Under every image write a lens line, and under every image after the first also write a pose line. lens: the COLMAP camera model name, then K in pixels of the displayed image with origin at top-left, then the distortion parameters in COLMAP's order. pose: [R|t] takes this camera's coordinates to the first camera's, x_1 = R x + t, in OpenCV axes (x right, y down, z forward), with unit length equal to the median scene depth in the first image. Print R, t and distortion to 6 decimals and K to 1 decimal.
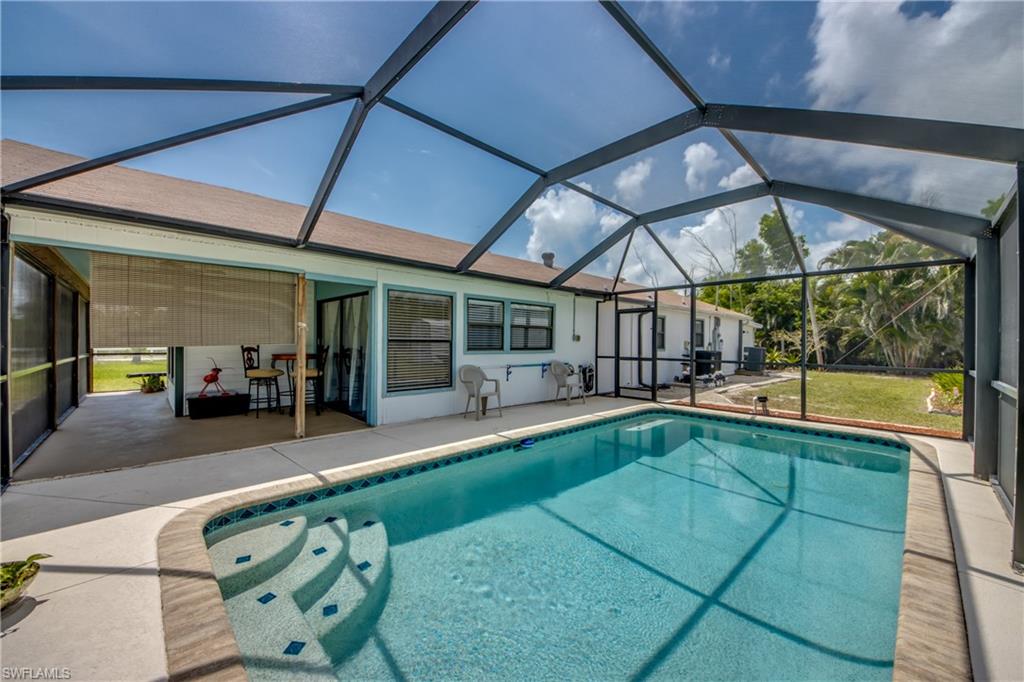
lens RADIAL K [[398.8, 0, 512.8], [0, 398.8, 345.2], [0, 0, 1]] dist [0.018063, -0.012418]
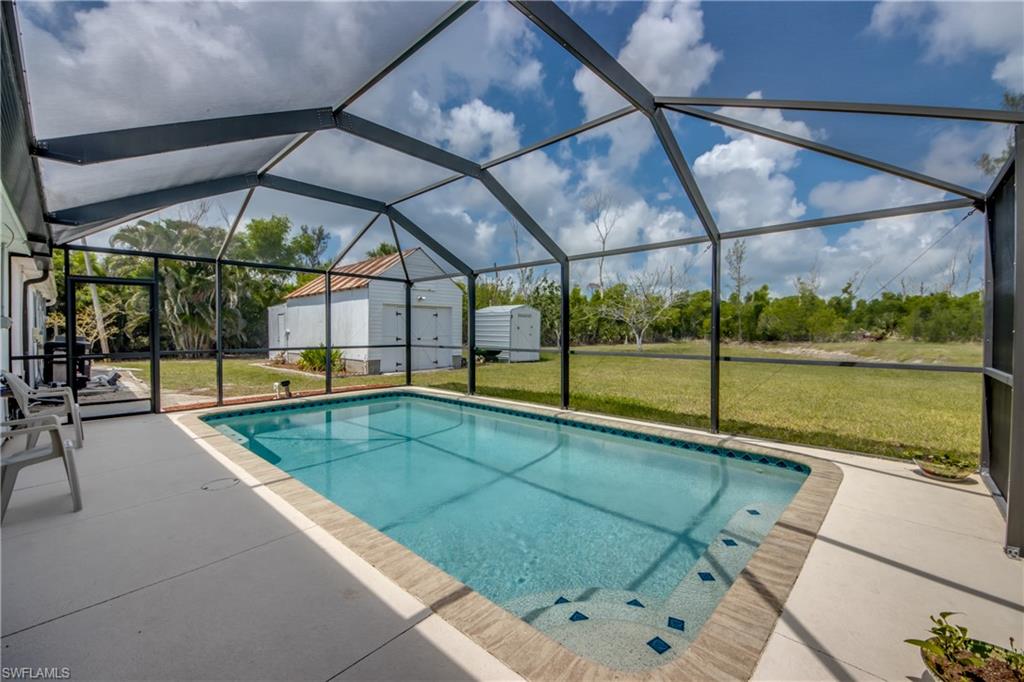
lens RADIAL K [[398.8, 0, 516.6], [0, 398.8, 337.6], [0, 0, 1]] dist [0.018063, -0.012418]
pose [[-0.050290, -0.025733, 0.998403, -0.599113], [0.009186, 0.999614, 0.026226, -0.011621], [-0.998692, 0.010490, -0.050034, 0.567411]]
